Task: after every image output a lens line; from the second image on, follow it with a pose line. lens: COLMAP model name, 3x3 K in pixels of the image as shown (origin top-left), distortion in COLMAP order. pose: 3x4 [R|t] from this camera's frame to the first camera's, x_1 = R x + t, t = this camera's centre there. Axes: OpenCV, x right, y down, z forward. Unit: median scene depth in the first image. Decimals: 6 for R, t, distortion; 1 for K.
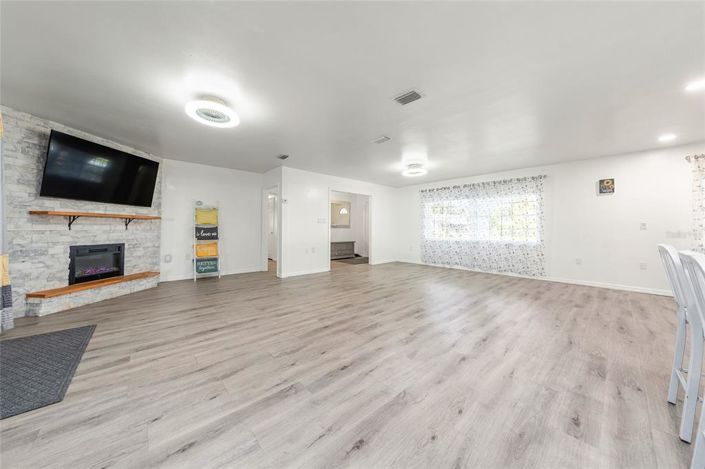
lens RADIAL K [[238.7, 0, 352.1], [0, 238.7, 227.2], [0, 0, 1]] dist [-0.000011, -0.000001]
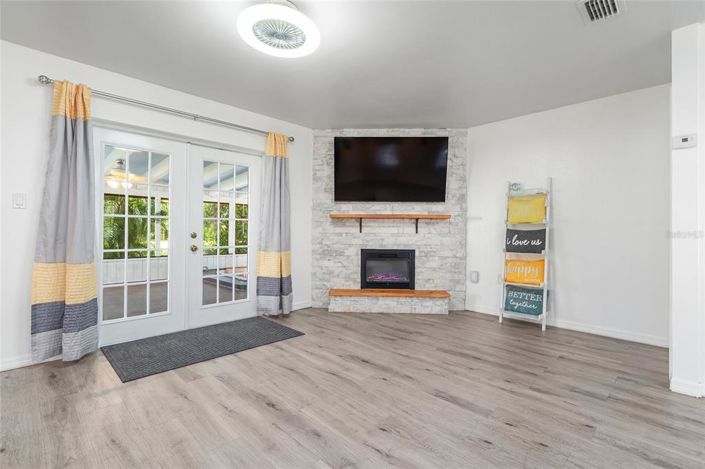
lens RADIAL K [[331.2, 0, 353.9], [0, 331.2, 230.3], [0, 0, 1]] dist [0.001971, -0.000099]
pose [[0.060838, -0.004266, -0.998139, 0.136572], [0.000682, 0.999991, -0.004232, 0.006255], [0.998147, -0.000423, 0.060840, 0.666892]]
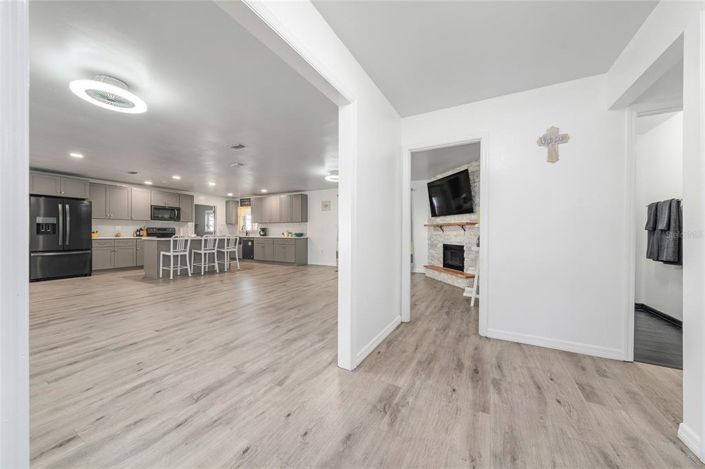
lens RADIAL K [[254.2, 0, 351.9], [0, 254.2, 235.0], [0, 0, 1]] dist [0.002069, 0.001007]
pose [[-0.948628, -0.006675, -0.316322, -0.004434], [-0.007685, 0.999969, 0.001944, 0.013900], [0.316299, 0.004275, -0.948650, 1.874457]]
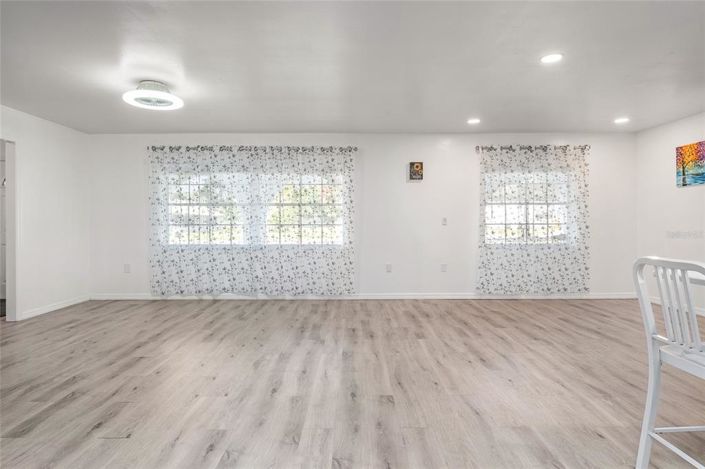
lens RADIAL K [[383.6, 0, 353.9], [0, 383.6, 228.8], [0, 0, 1]] dist [-0.000869, -0.001463]
pose [[0.668583, -0.021490, 0.743327, -0.021293], [0.002321, 0.999638, 0.026812, -0.014604], [-0.743634, -0.016201, 0.668391, 0.297577]]
